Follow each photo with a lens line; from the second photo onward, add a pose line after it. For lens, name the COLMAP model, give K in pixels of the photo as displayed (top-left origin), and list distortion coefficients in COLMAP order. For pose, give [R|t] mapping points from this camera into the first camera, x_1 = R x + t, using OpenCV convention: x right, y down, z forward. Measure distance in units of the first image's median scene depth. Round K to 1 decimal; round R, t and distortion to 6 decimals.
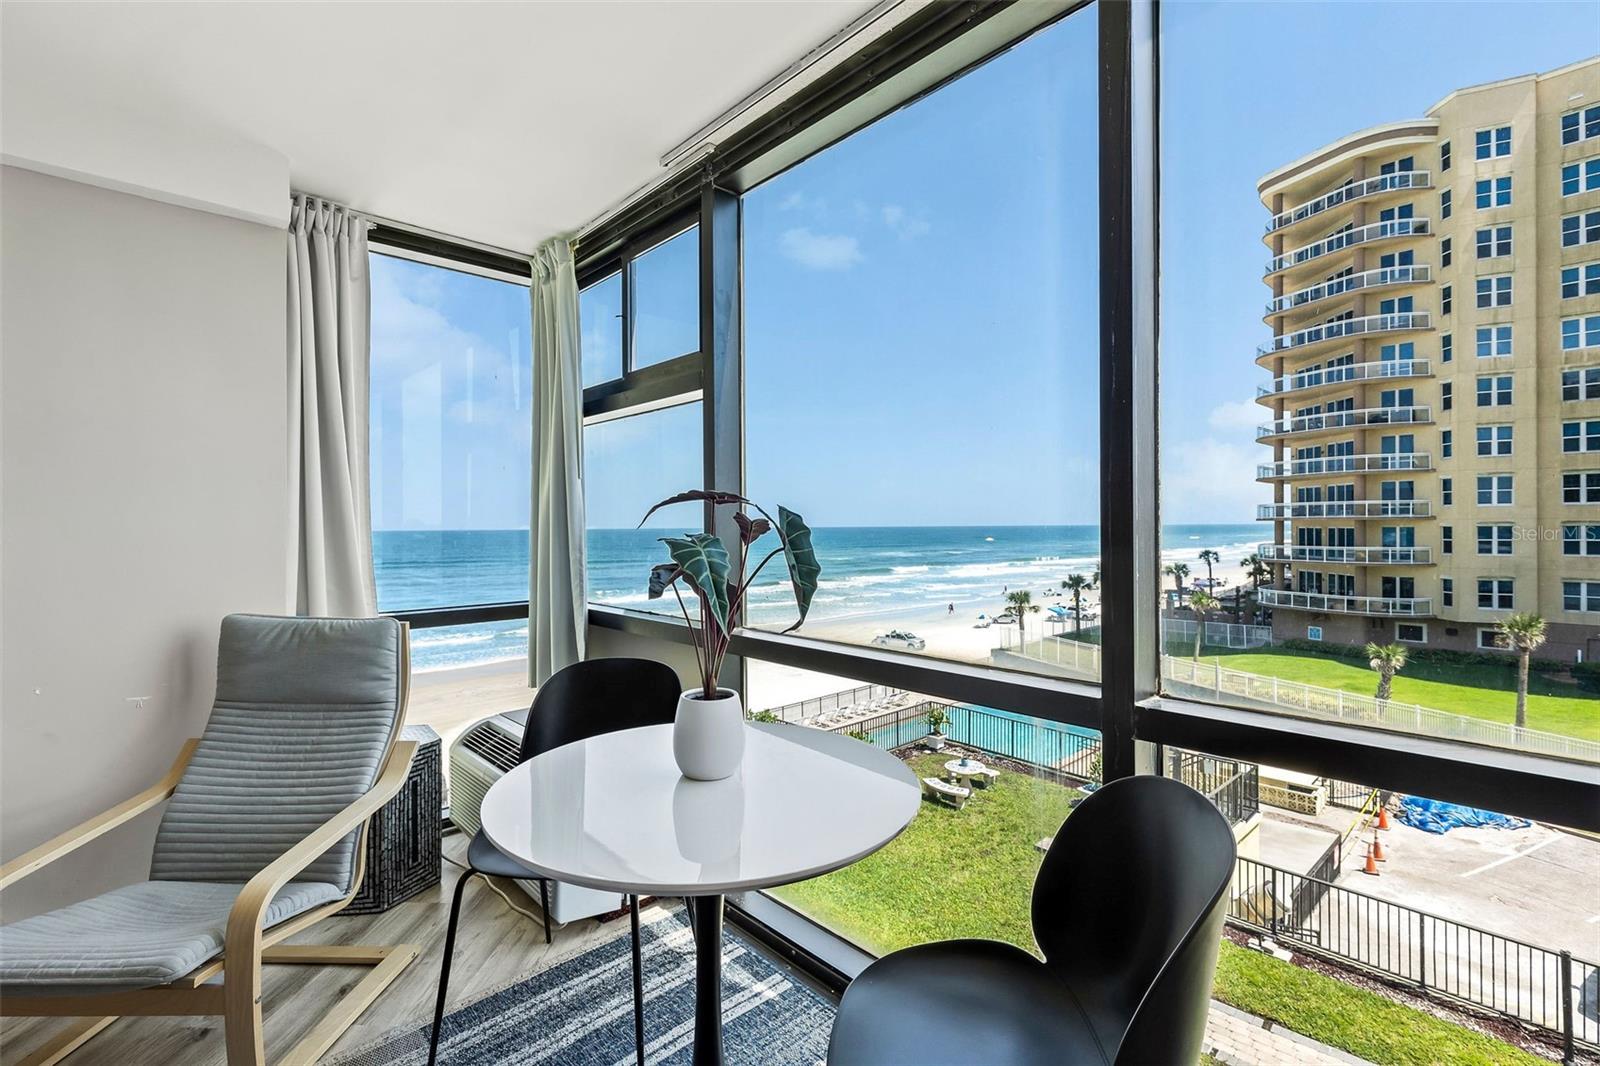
lens RADIAL K [[715.8, 0, 793.4], [0, 715.8, 526.7], [0, 0, 1]] dist [0.008707, -0.001583]
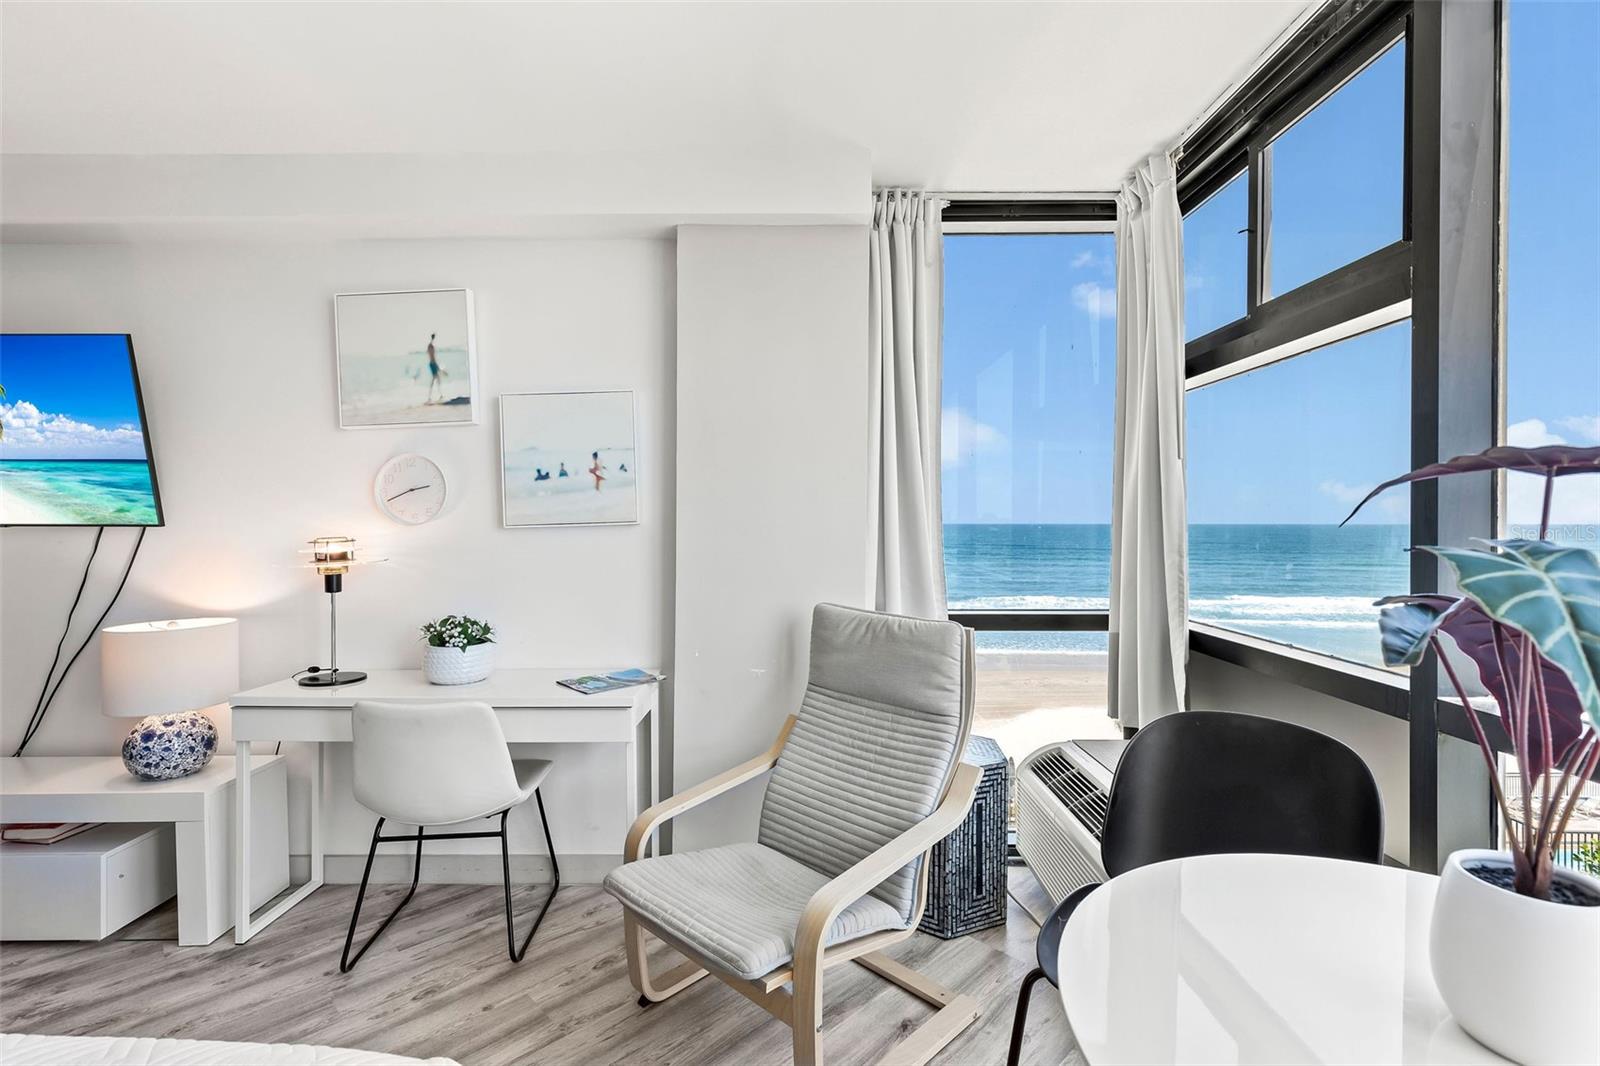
lens RADIAL K [[715.8, 0, 793.0], [0, 715.8, 521.9], [0, 0, 1]] dist [0.008707, -0.001583]
pose [[0.728980, 0.008994, -0.684476, -0.077644], [-0.008654, 0.999955, 0.003923, 0.000278], [0.684480, 0.003063, 0.729025, 0.166292]]
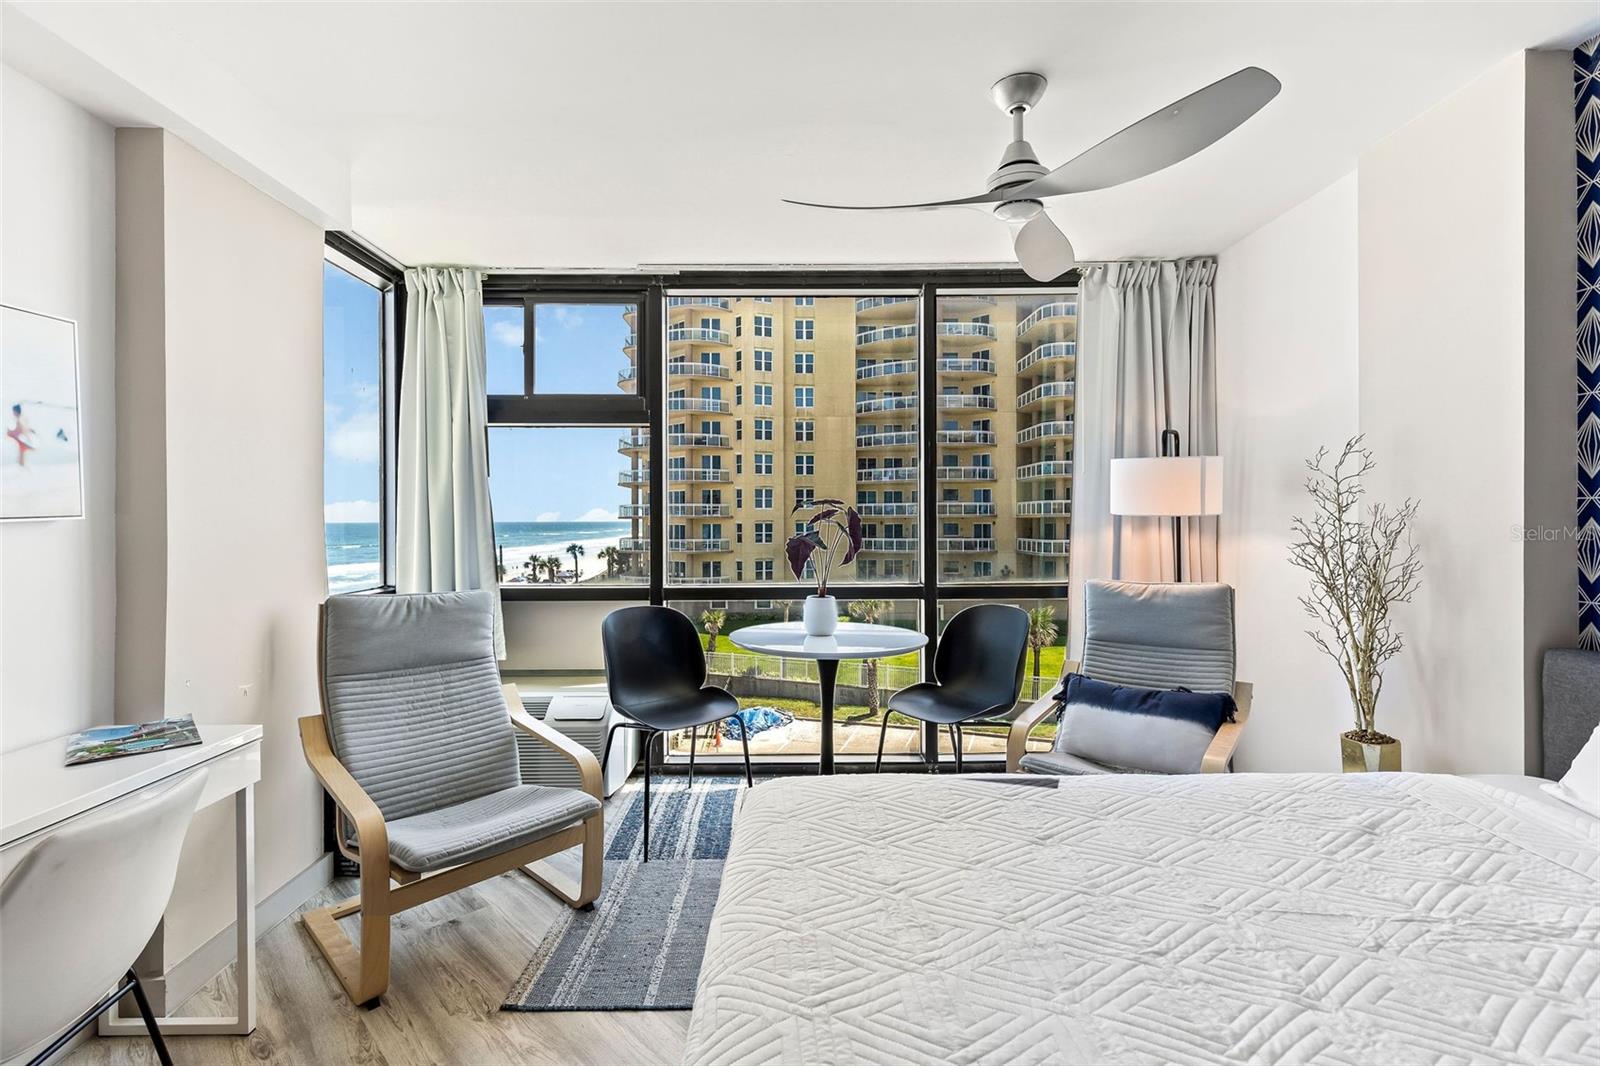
lens RADIAL K [[715.8, 0, 789.6], [0, 715.8, 517.6], [0, 0, 1]] dist [0.008707, -0.001583]
pose [[0.678225, 0.006669, 0.734824, -0.872205], [-0.000171, 0.999960, -0.008917, 0.011828], [-0.734854, 0.005922, 0.678200, -0.172294]]
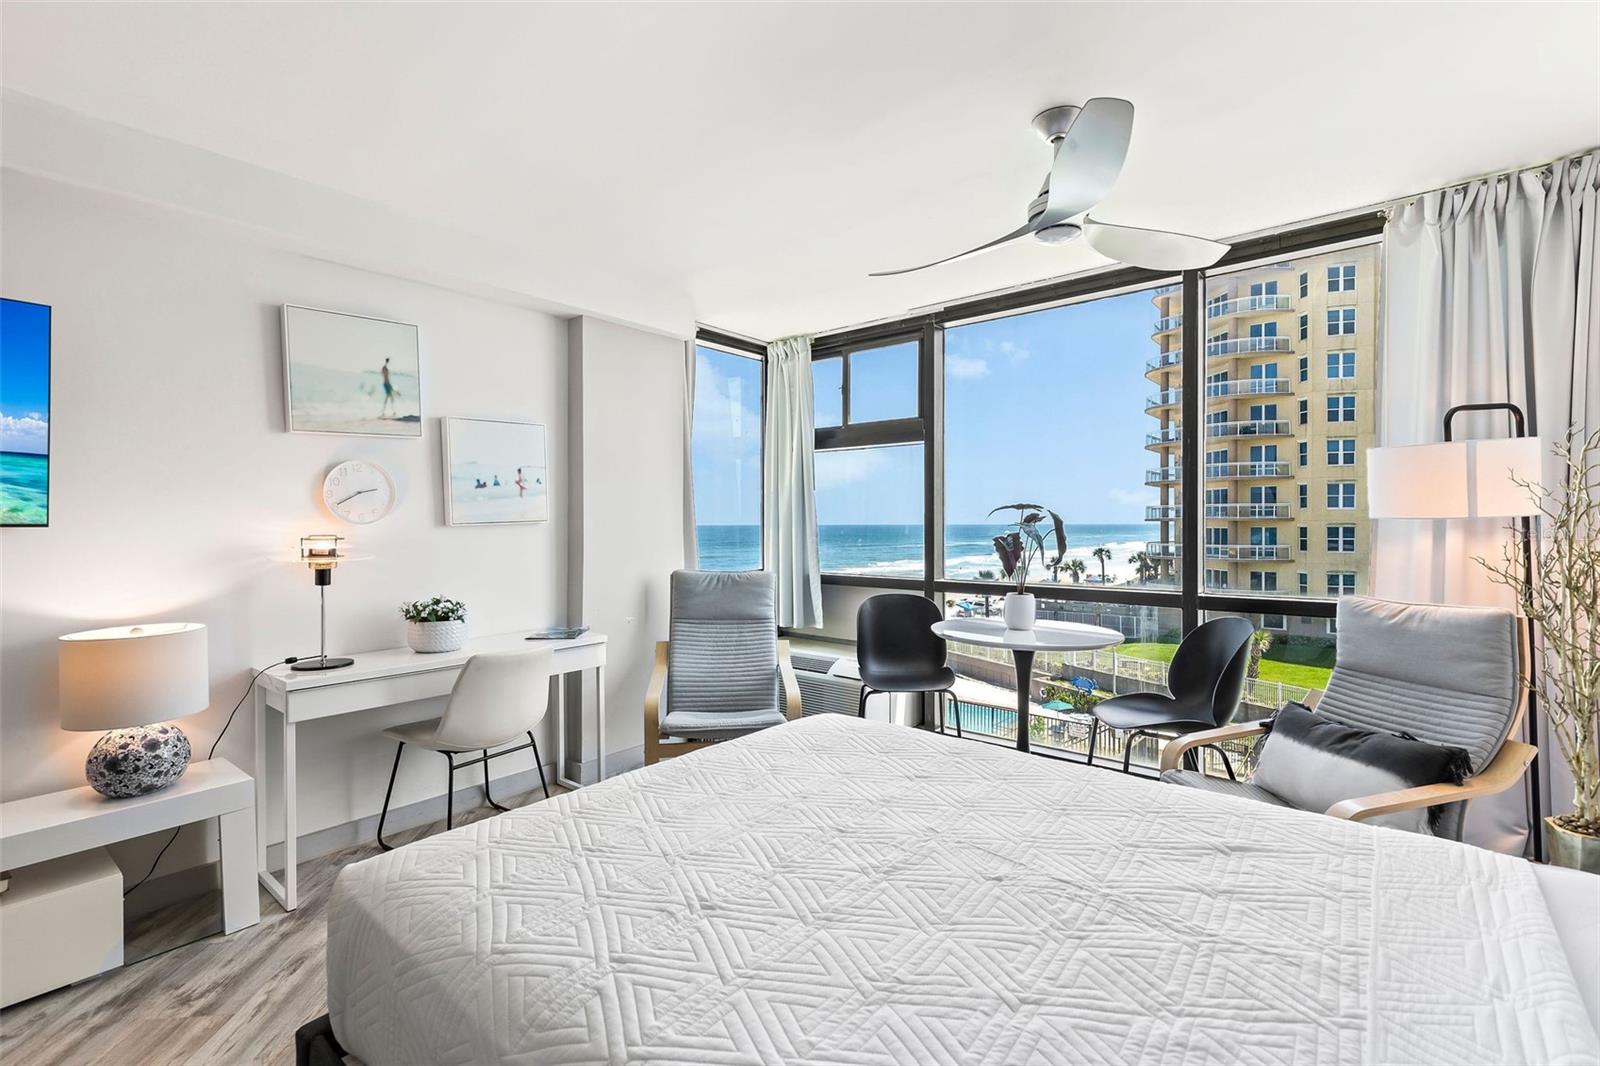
lens RADIAL K [[715.8, 0, 793.1], [0, 715.8, 525.8], [0, 0, 1]] dist [0.008707, -0.001583]
pose [[0.992706, 0.004335, 0.120483, -0.561899], [-0.004477, 0.999990, 0.000907, 0.010703], [-0.120478, -0.001440, 0.992715, -0.580897]]
